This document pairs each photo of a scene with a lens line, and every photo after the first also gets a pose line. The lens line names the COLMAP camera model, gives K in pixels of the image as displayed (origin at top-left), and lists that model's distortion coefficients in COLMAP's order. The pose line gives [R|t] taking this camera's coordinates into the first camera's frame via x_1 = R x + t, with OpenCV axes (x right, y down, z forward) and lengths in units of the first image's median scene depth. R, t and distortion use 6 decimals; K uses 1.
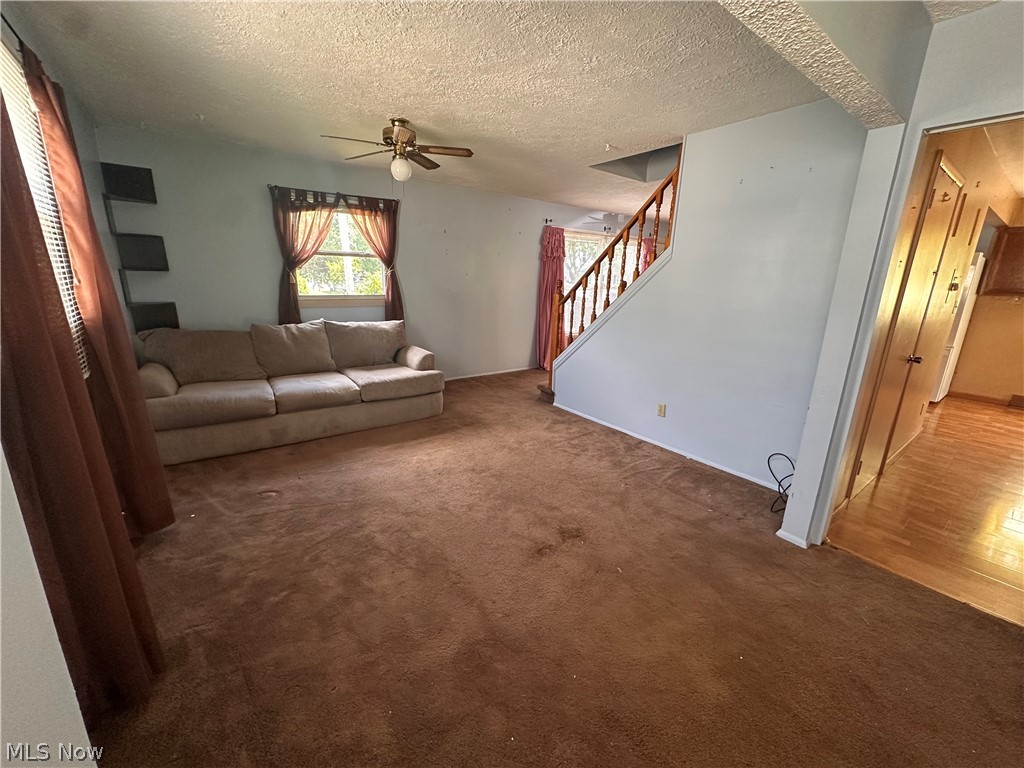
lens RADIAL K [[408.8, 0, 512.0], [0, 408.8, 384.0], [0, 0, 1]] dist [-0.003717, 0.000442]
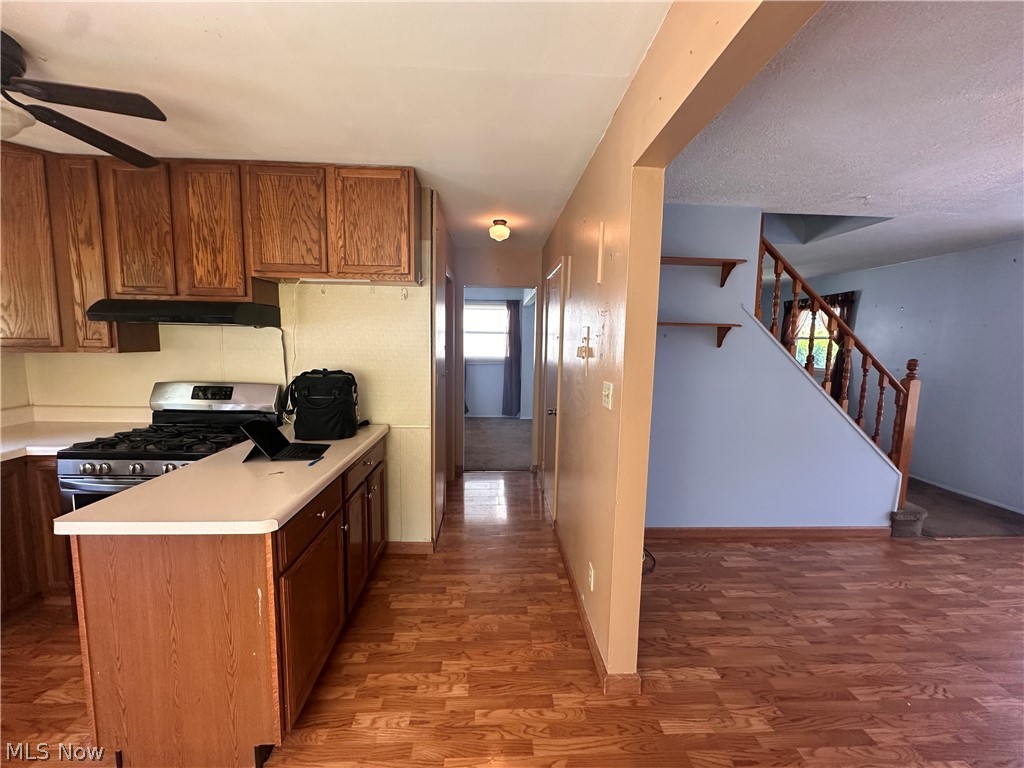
lens RADIAL K [[408.8, 0, 512.0], [0, 408.8, 384.0], [0, 0, 1]] dist [-0.003717, 0.000442]
pose [[-0.580123, 0.056318, -0.812579, 1.298964], [-0.232014, 0.944854, 0.231127, -0.247619], [0.780786, 0.322612, -0.535066, 0.976242]]
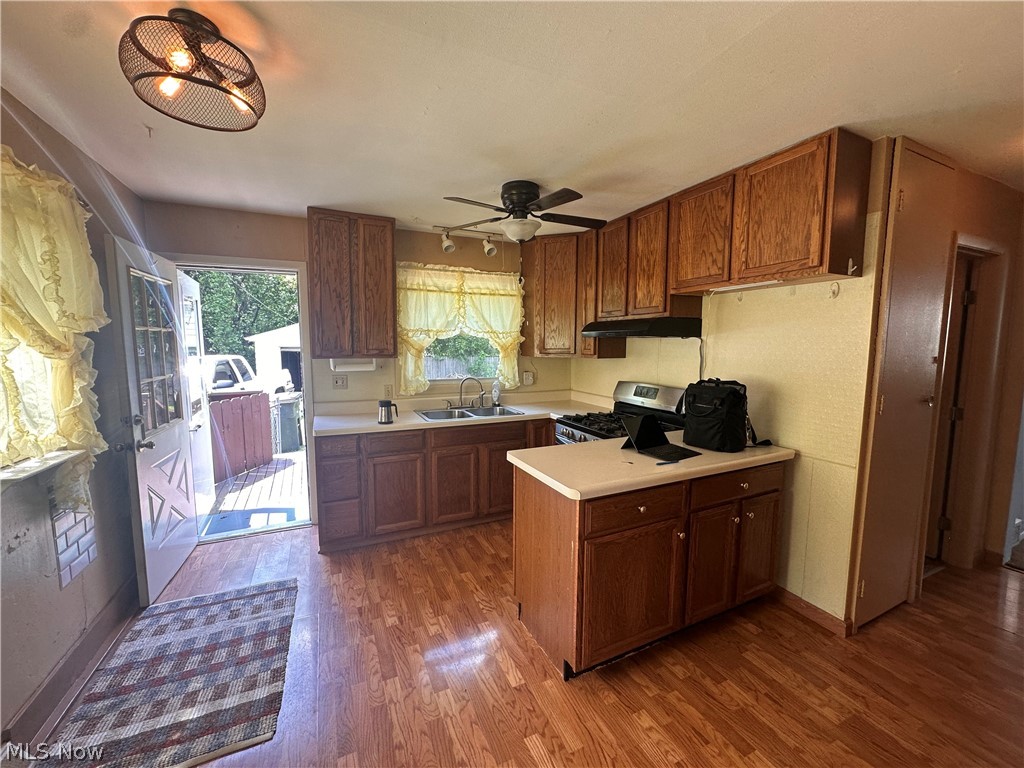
lens RADIAL K [[408.8, 0, 512.0], [0, 408.8, 384.0], [0, 0, 1]] dist [-0.003717, 0.000442]
pose [[-0.974086, -0.044908, 0.221677, 1.143867], [0.034655, 0.938885, 0.342482, -0.269839], [-0.223509, 0.341289, -0.912998, 1.038828]]
